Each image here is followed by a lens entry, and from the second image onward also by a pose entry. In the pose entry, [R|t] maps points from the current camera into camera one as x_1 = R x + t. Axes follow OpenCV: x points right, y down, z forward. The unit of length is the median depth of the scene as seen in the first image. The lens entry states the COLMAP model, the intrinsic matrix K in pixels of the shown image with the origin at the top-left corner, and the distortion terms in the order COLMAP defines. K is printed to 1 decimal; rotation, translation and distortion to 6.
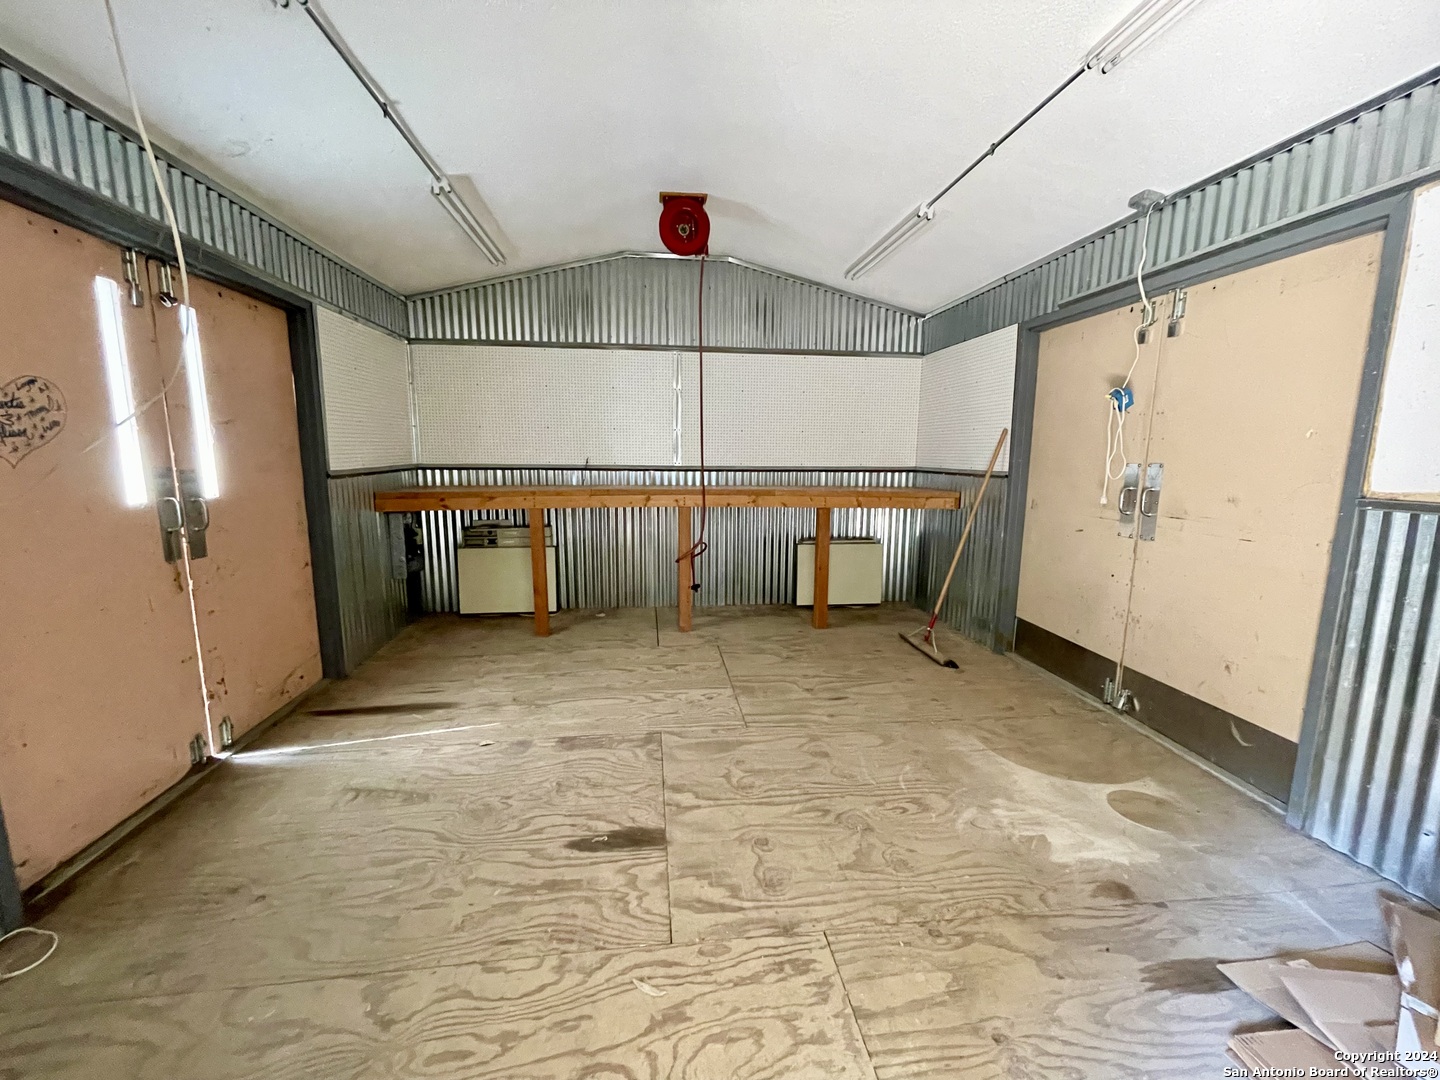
lens RADIAL K [[579.6, 0, 714.2], [0, 579.6, 537.7], [0, 0, 1]] dist [0.003707, 0.000136]
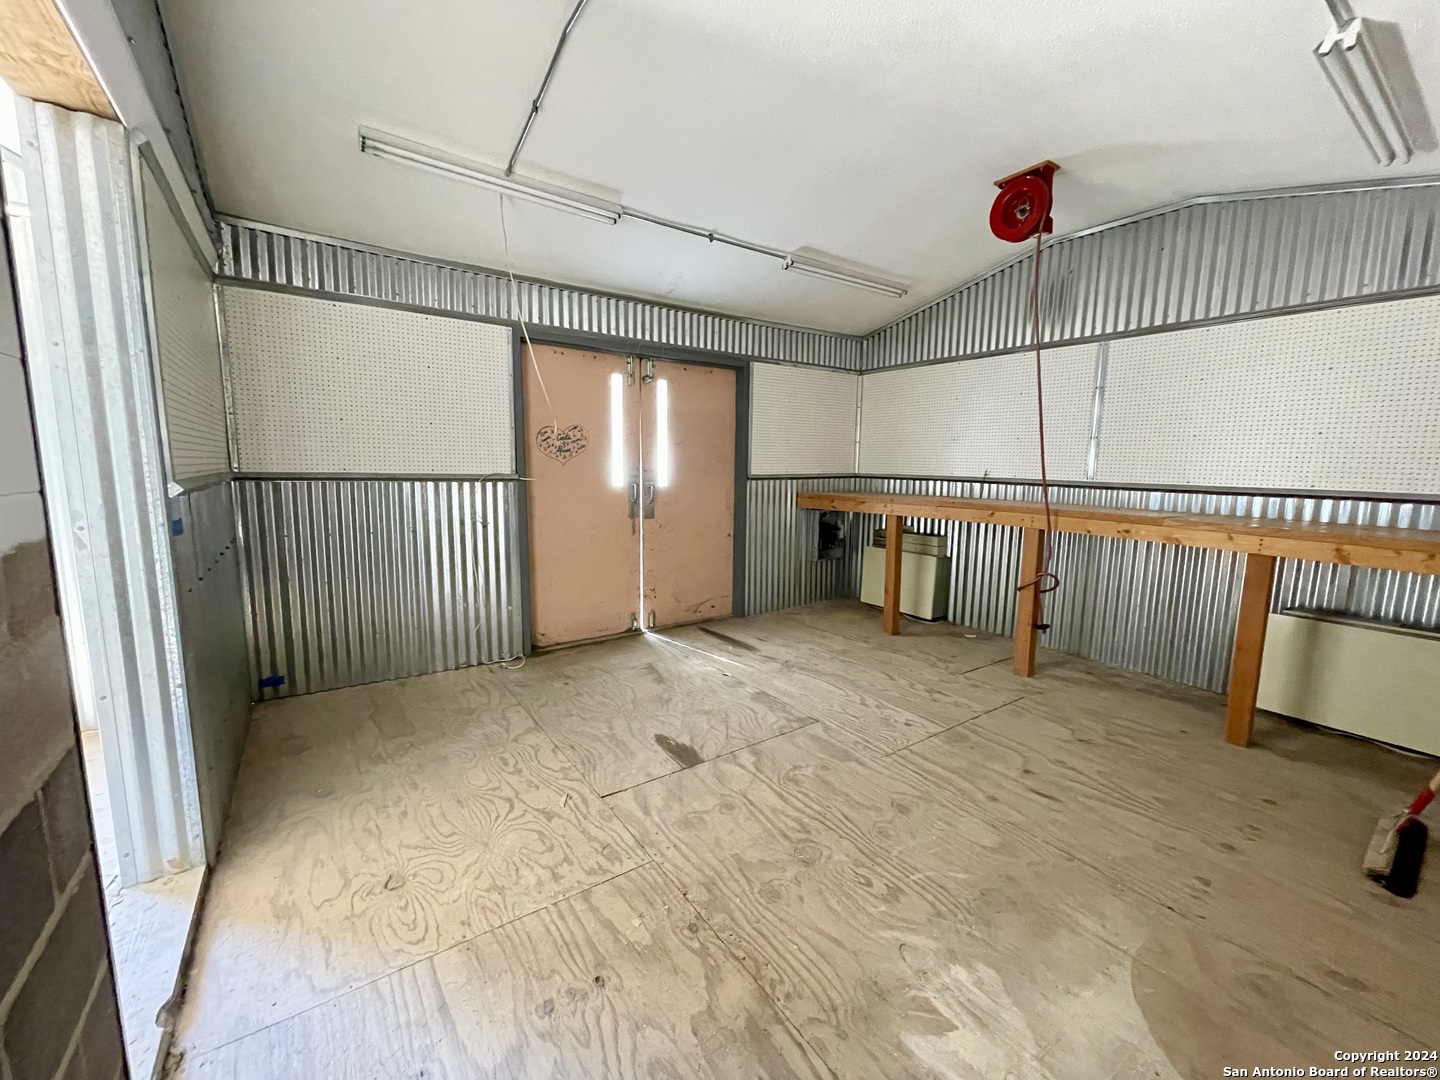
lens RADIAL K [[579.6, 0, 714.6], [0, 579.6, 538.0], [0, 0, 1]] dist [0.003707, 0.000136]
pose [[0.473472, 0.119347, -0.872686, 0.673414], [-0.142392, 0.988117, 0.057878, -0.032376], [0.869223, 0.096859, 0.484840, 0.264082]]
